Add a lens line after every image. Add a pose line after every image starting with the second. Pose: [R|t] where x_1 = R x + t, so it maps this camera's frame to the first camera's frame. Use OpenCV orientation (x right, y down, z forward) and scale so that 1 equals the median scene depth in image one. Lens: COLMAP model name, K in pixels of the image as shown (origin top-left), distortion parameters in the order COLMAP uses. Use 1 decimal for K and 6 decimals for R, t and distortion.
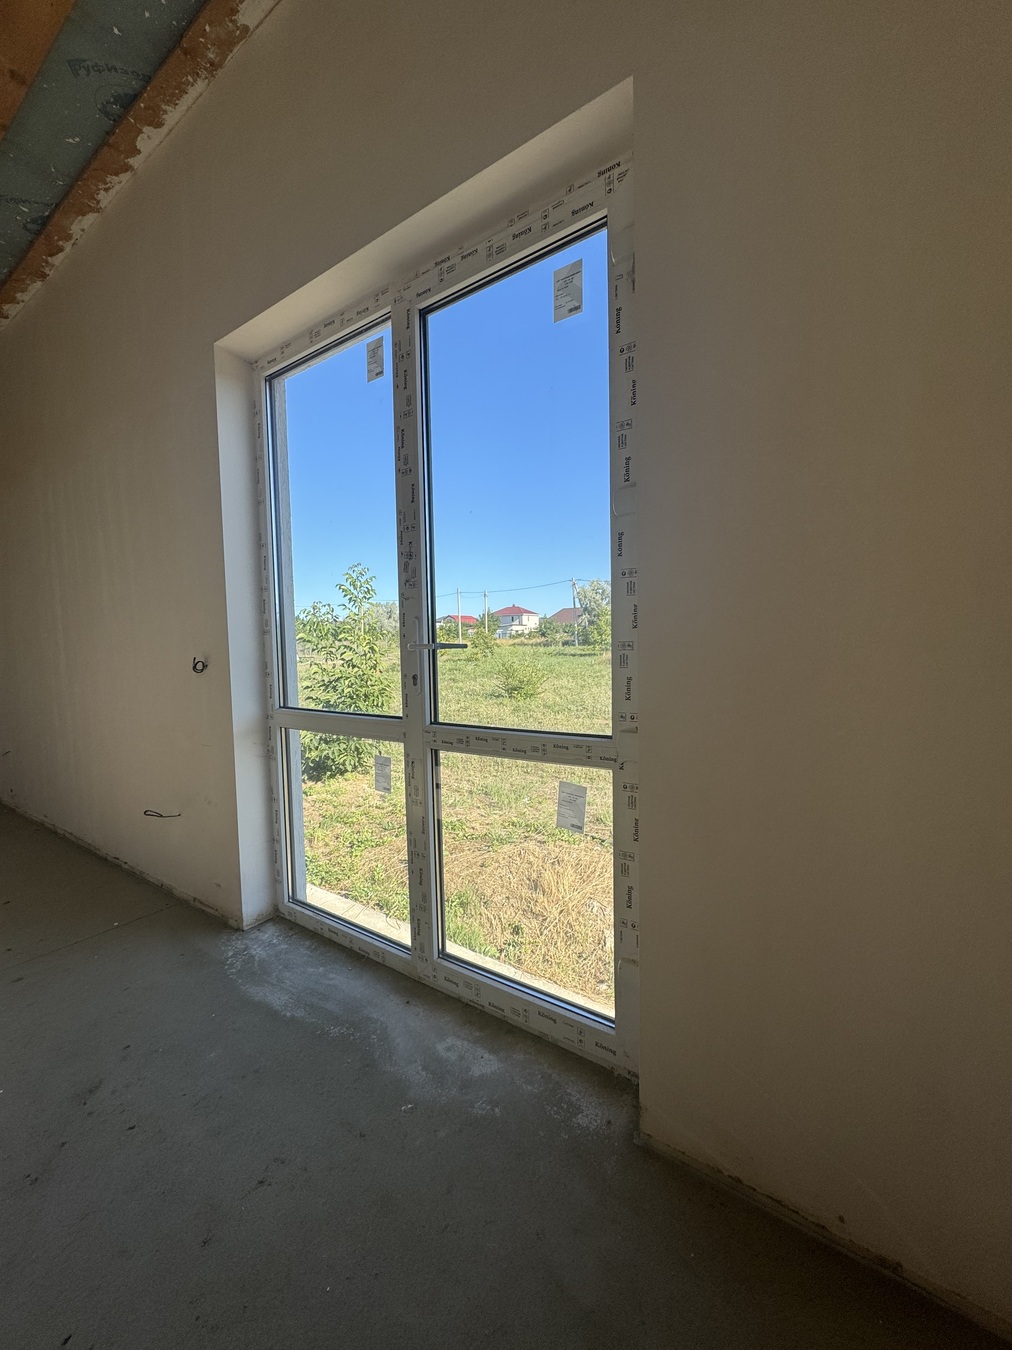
lens RADIAL K [[535.8, 0, 506.0], [0, 535.8, 675.0], [0, 0, 1]] dist [-0.001945, 0.000267]
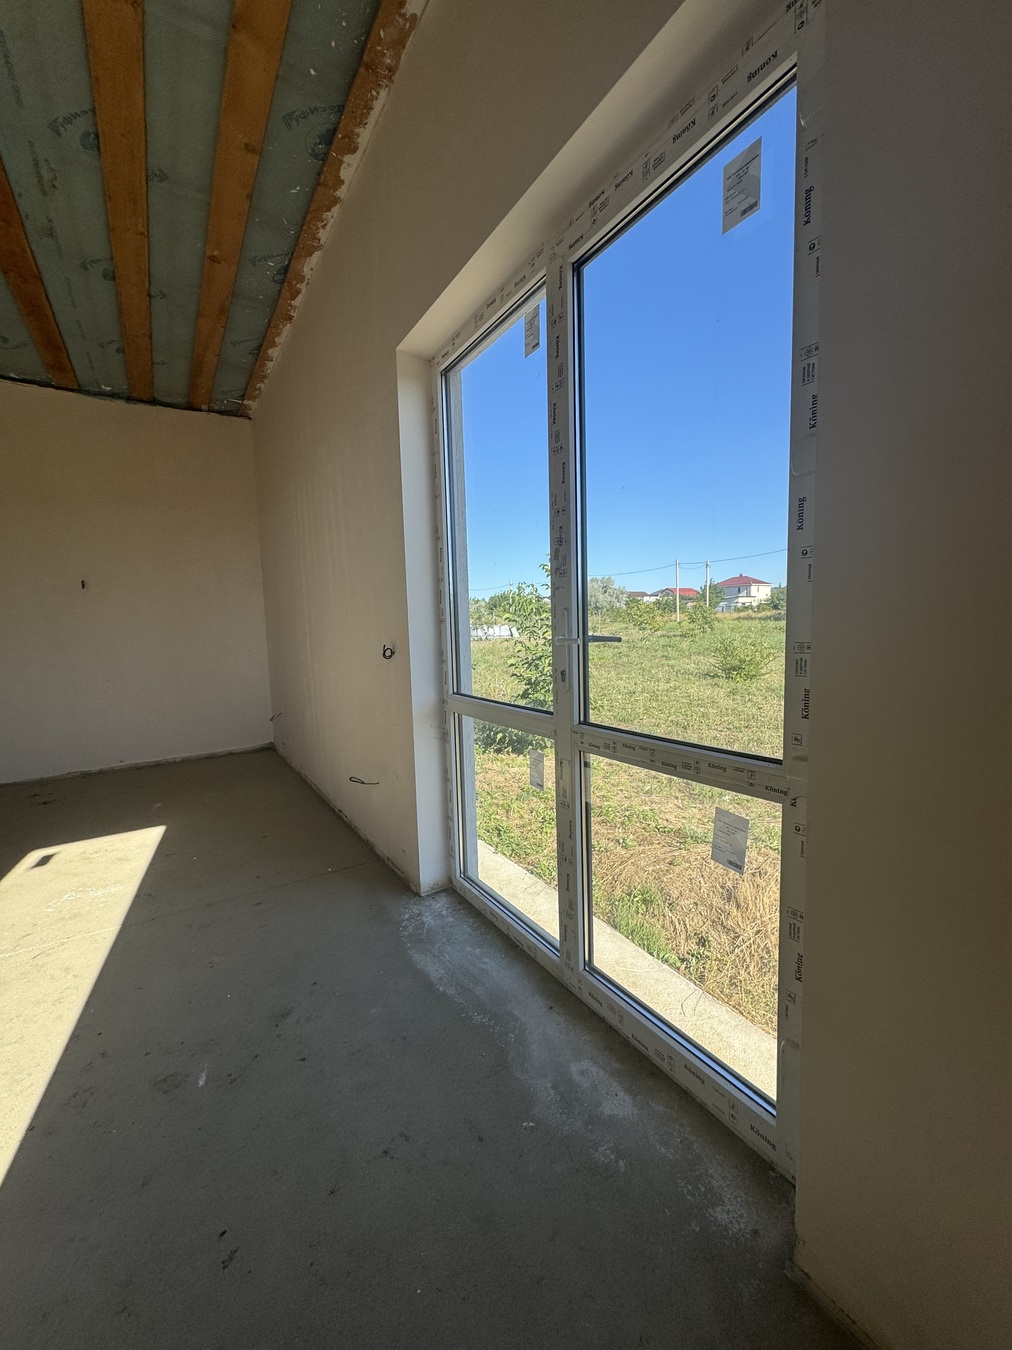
lens RADIAL K [[535.8, 0, 506.0], [0, 535.8, 675.0], [0, 0, 1]] dist [-0.001945, 0.000267]
pose [[0.923152, 0.030262, -0.383243, 0.074538], [-0.012413, 0.998723, 0.048963, -0.028506], [0.384236, -0.040443, 0.922349, 0.078784]]
